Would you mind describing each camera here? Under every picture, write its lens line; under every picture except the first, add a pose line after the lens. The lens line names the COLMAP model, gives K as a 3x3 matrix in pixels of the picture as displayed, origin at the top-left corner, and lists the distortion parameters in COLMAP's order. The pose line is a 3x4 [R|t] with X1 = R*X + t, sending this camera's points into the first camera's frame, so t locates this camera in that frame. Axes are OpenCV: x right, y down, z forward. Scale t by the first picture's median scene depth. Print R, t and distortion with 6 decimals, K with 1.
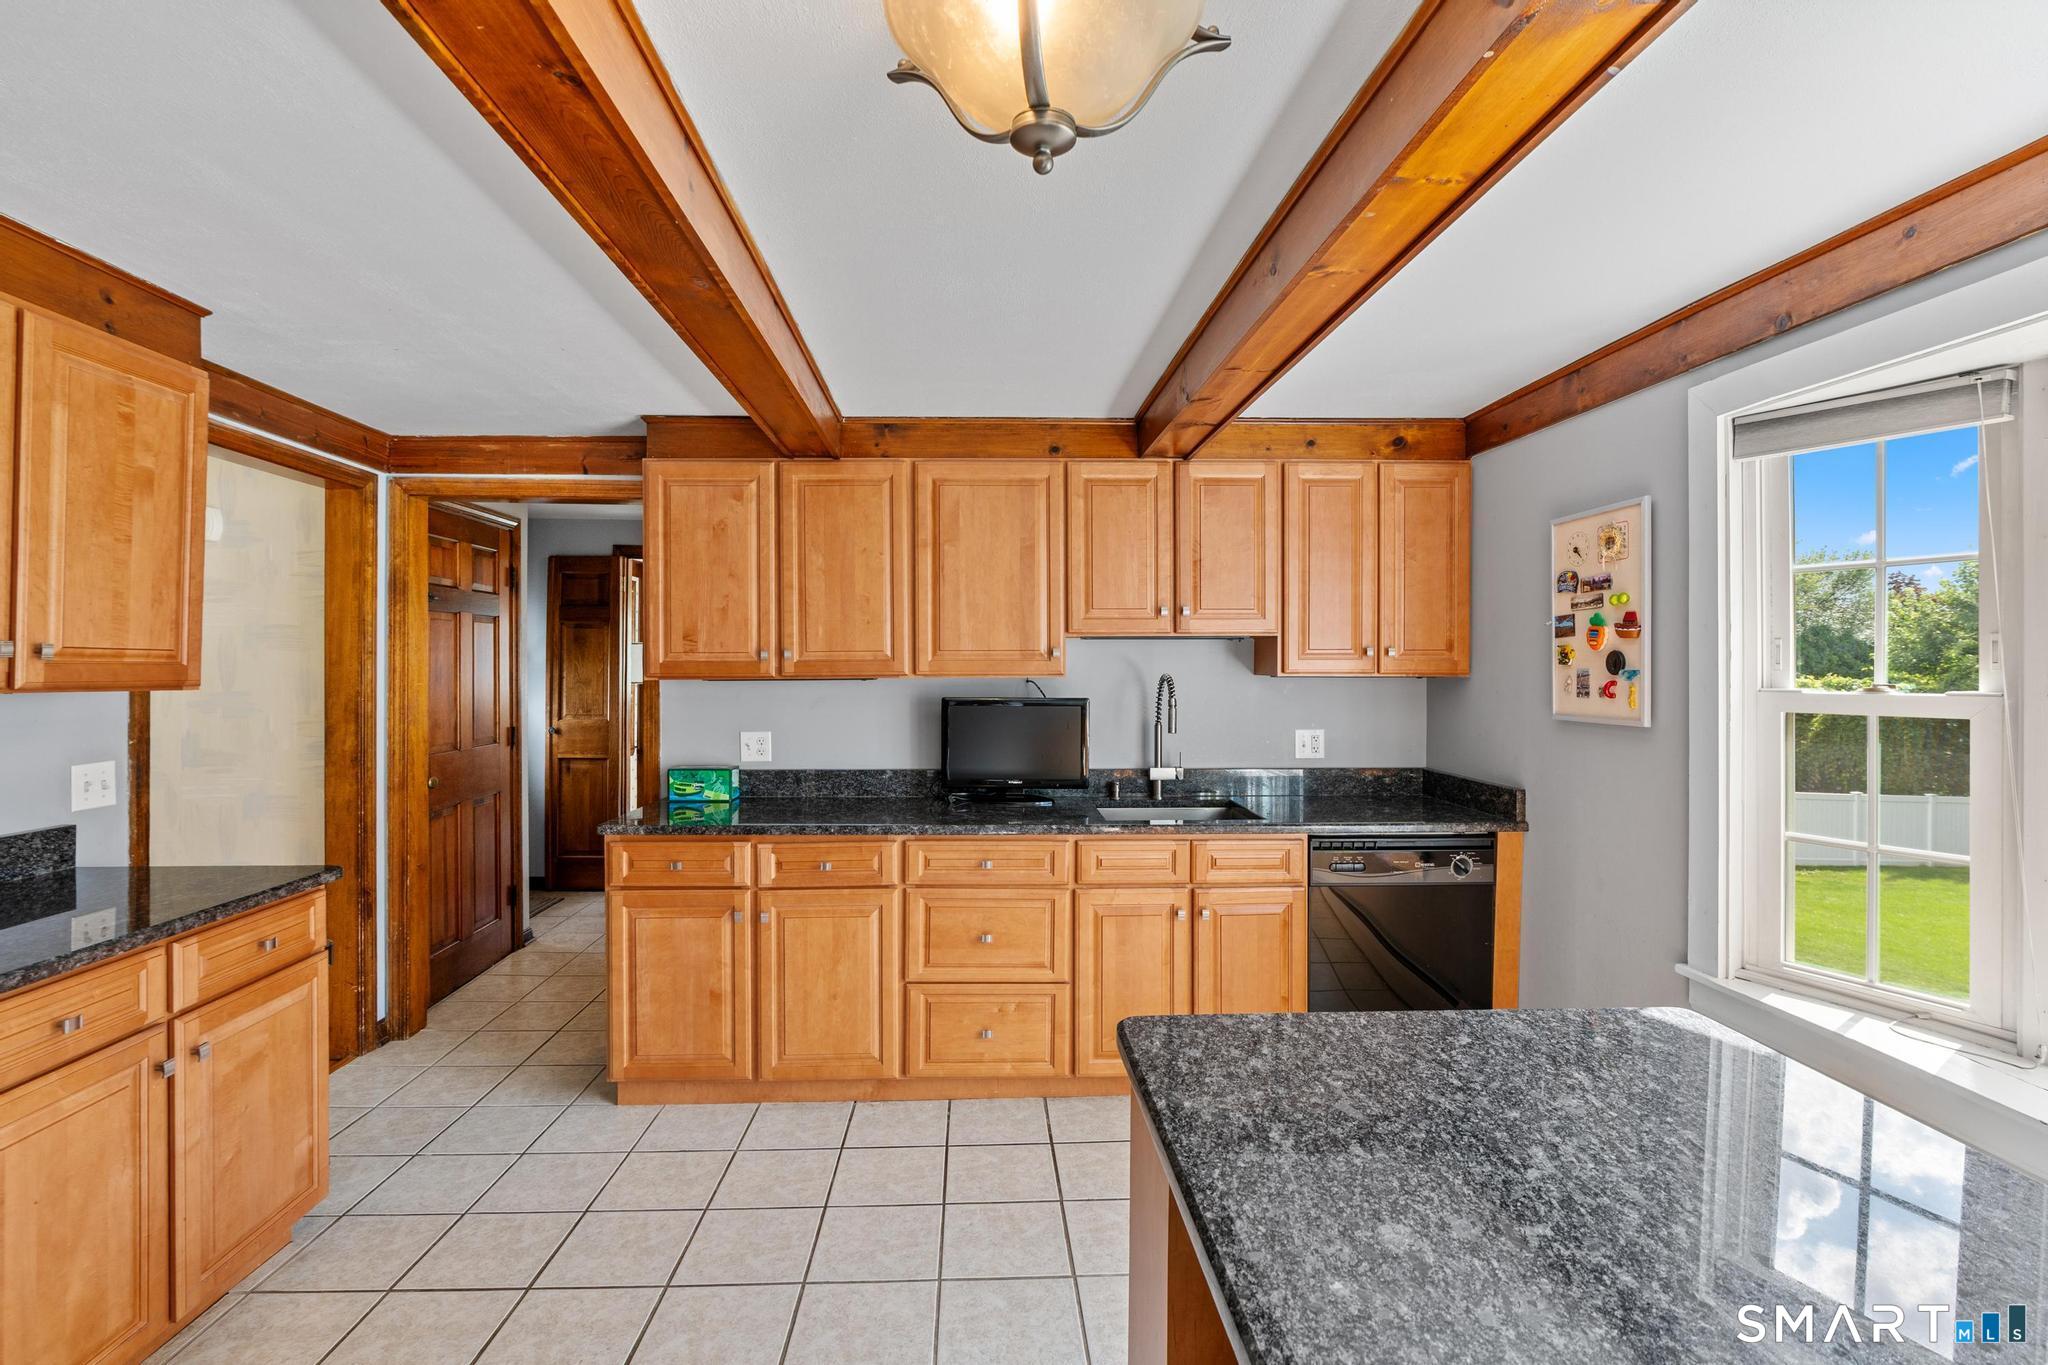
lens RADIAL K [[935.2, 0, 1008.5], [0, 935.2, 670.0], [0, 0, 1]] dist [-0.011097, 0.003914]
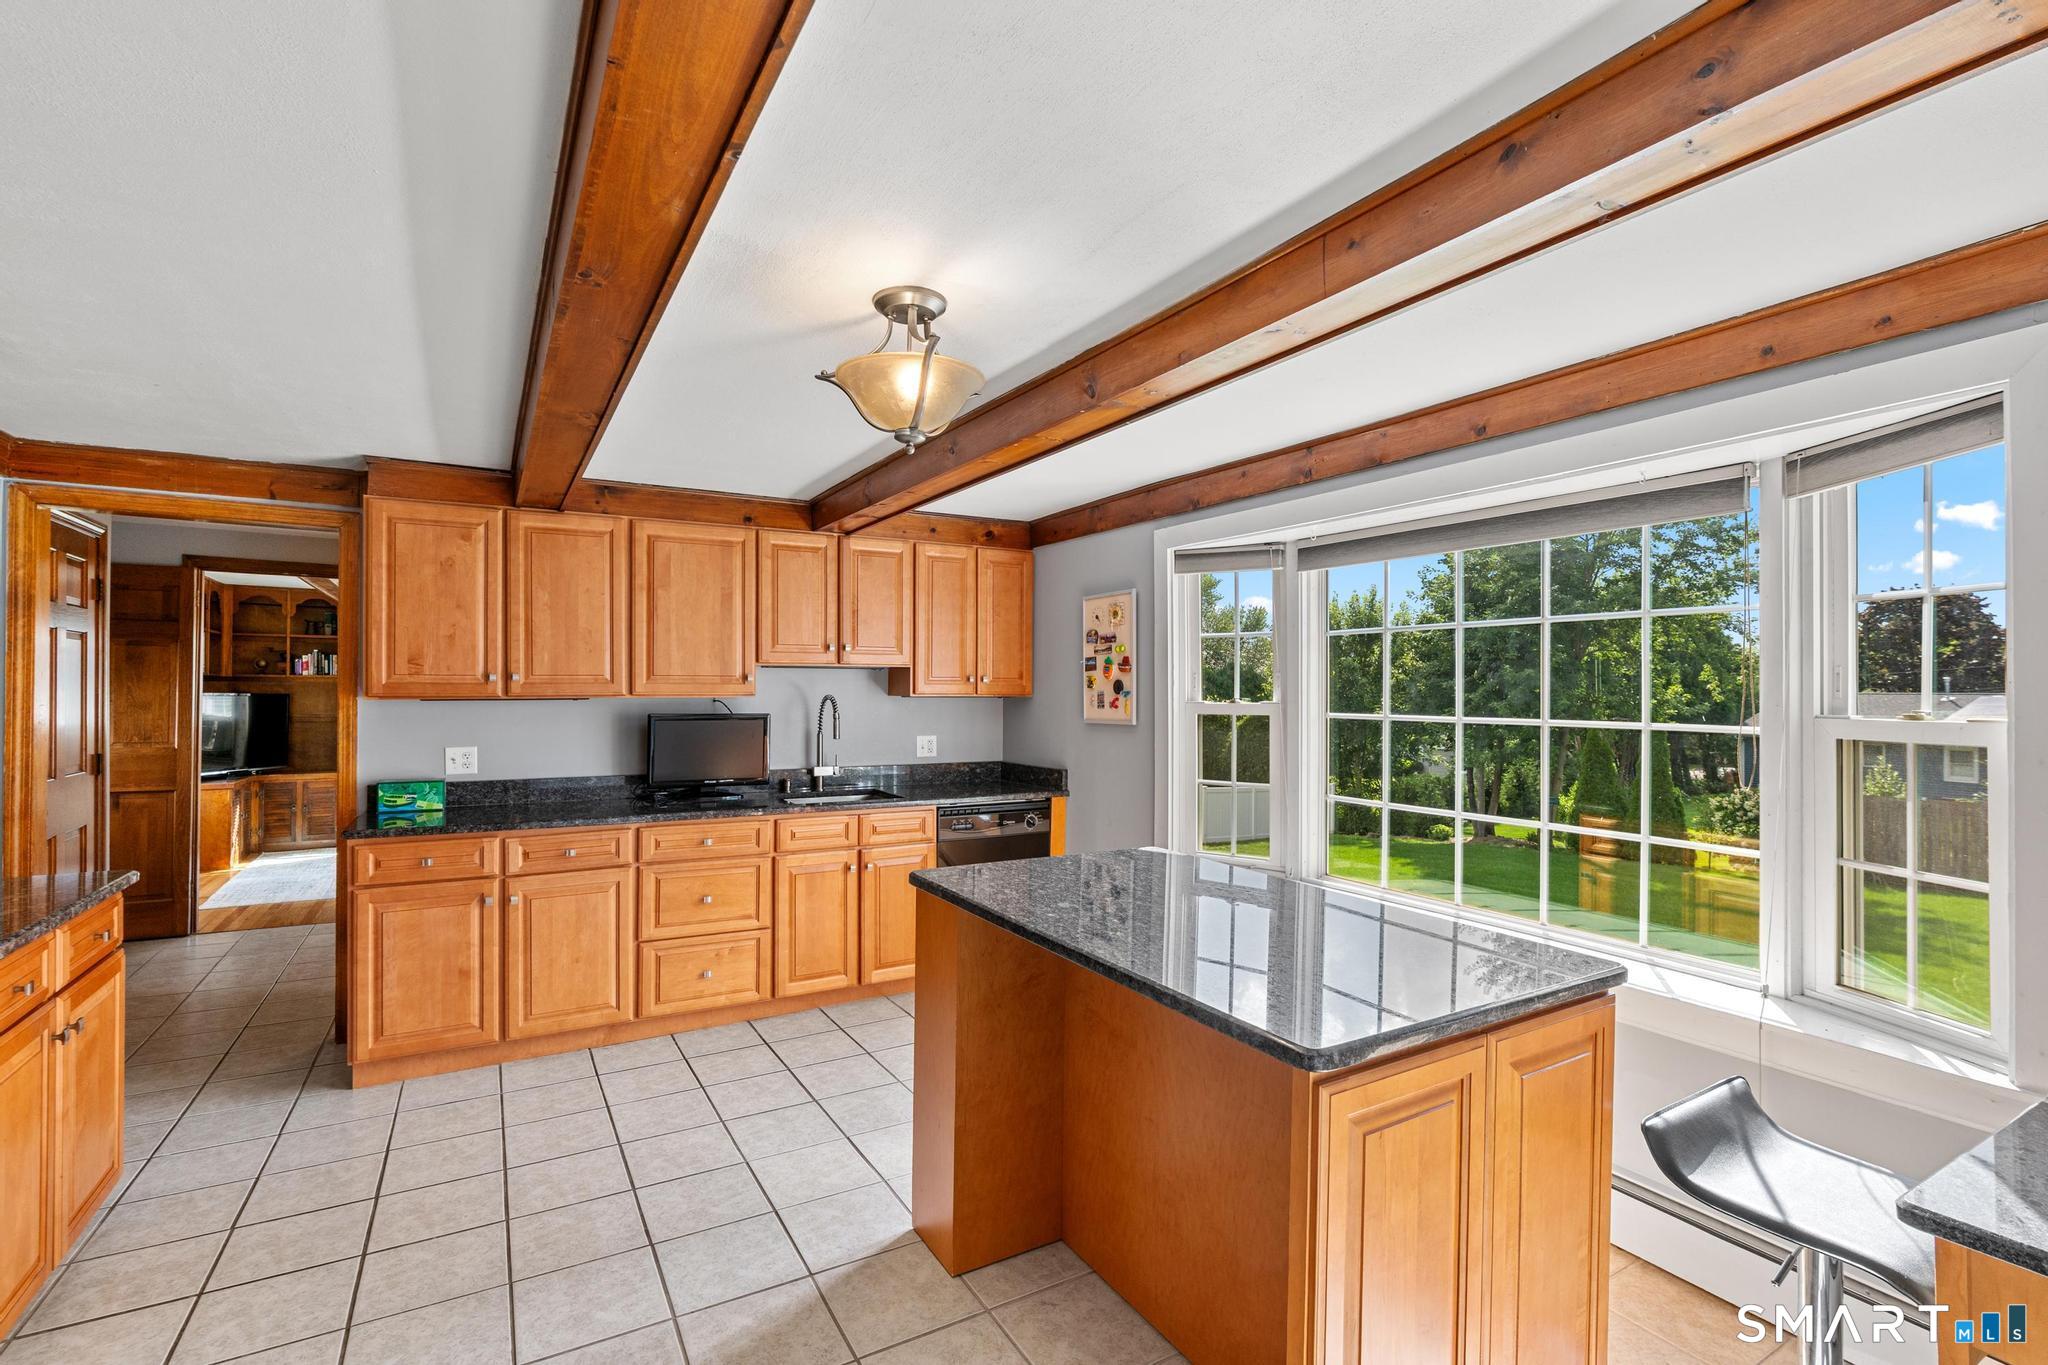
lens RADIAL K [[935.2, 0, 1015.6], [0, 935.2, 691.6], [0, 0, 1]] dist [-0.011097, 0.003914]
pose [[0.884303, 0.002642, 0.466906, -0.244765], [-0.000044, 0.999984, -0.005577, 0.008026], [-0.466914, 0.004911, 0.884289, -0.330003]]
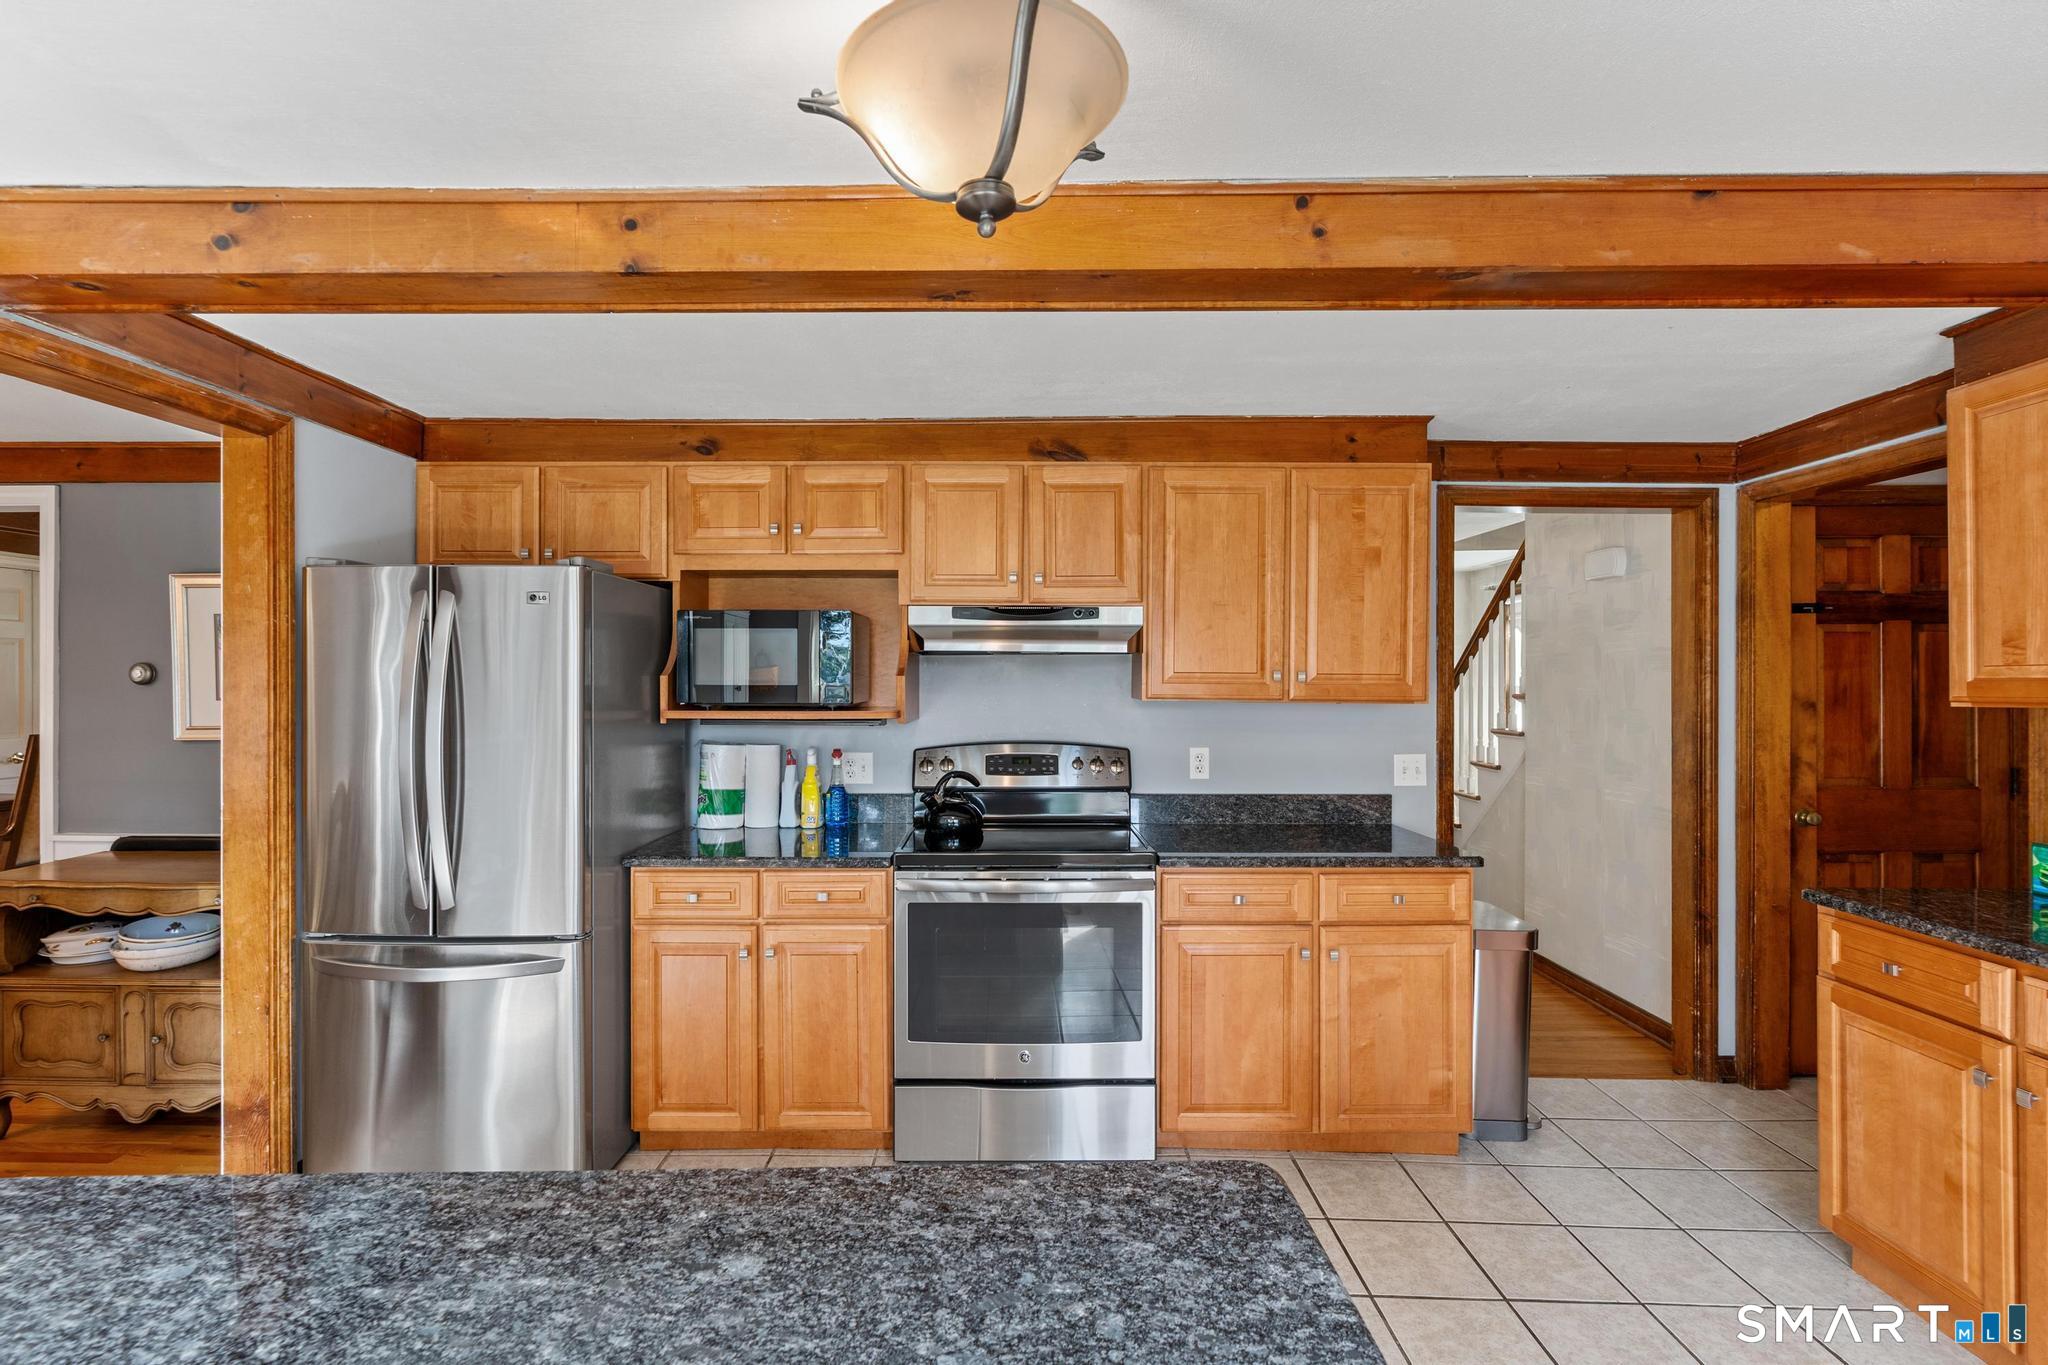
lens RADIAL K [[935.2, 0, 1004.0], [0, 935.2, 683.7], [0, 0, 1]] dist [-0.011097, 0.003914]
pose [[-0.060209, -0.003345, -0.998180, 0.374398], [-0.004780, 0.999984, -0.003062, -0.000486], [0.998174, 0.004587, -0.060224, 0.360985]]
